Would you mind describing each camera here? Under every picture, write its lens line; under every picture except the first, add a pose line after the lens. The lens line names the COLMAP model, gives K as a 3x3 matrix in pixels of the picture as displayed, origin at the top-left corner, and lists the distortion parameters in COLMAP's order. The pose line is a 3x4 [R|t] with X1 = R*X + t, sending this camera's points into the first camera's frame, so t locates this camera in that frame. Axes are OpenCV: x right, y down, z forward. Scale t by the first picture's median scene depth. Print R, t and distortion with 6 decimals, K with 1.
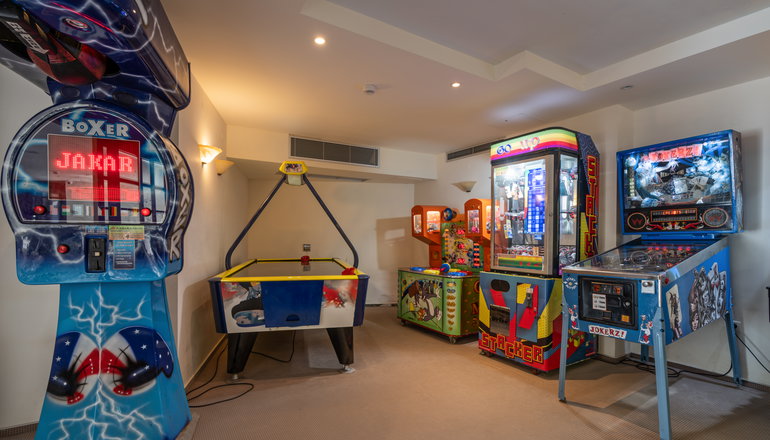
lens RADIAL K [[355.6, 0, 357.6], [0, 355.6, 238.9], [0, 0, 1]] dist [0.001454, 0.000350]
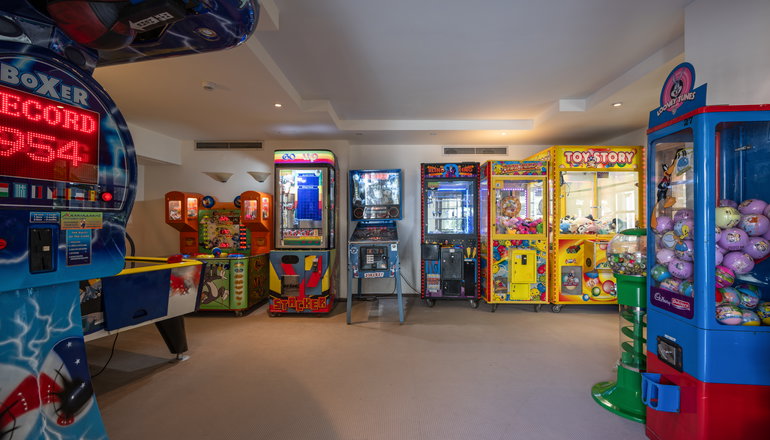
lens RADIAL K [[355.6, 0, 384.5], [0, 355.6, 219.7], [0, 0, 1]] dist [0.001454, 0.000350]
pose [[0.546590, 0.000201, 0.837400, -0.585576], [0.011348, 0.999906, -0.007648, -0.003254], [-0.837323, 0.013683, 0.546537, -0.021742]]
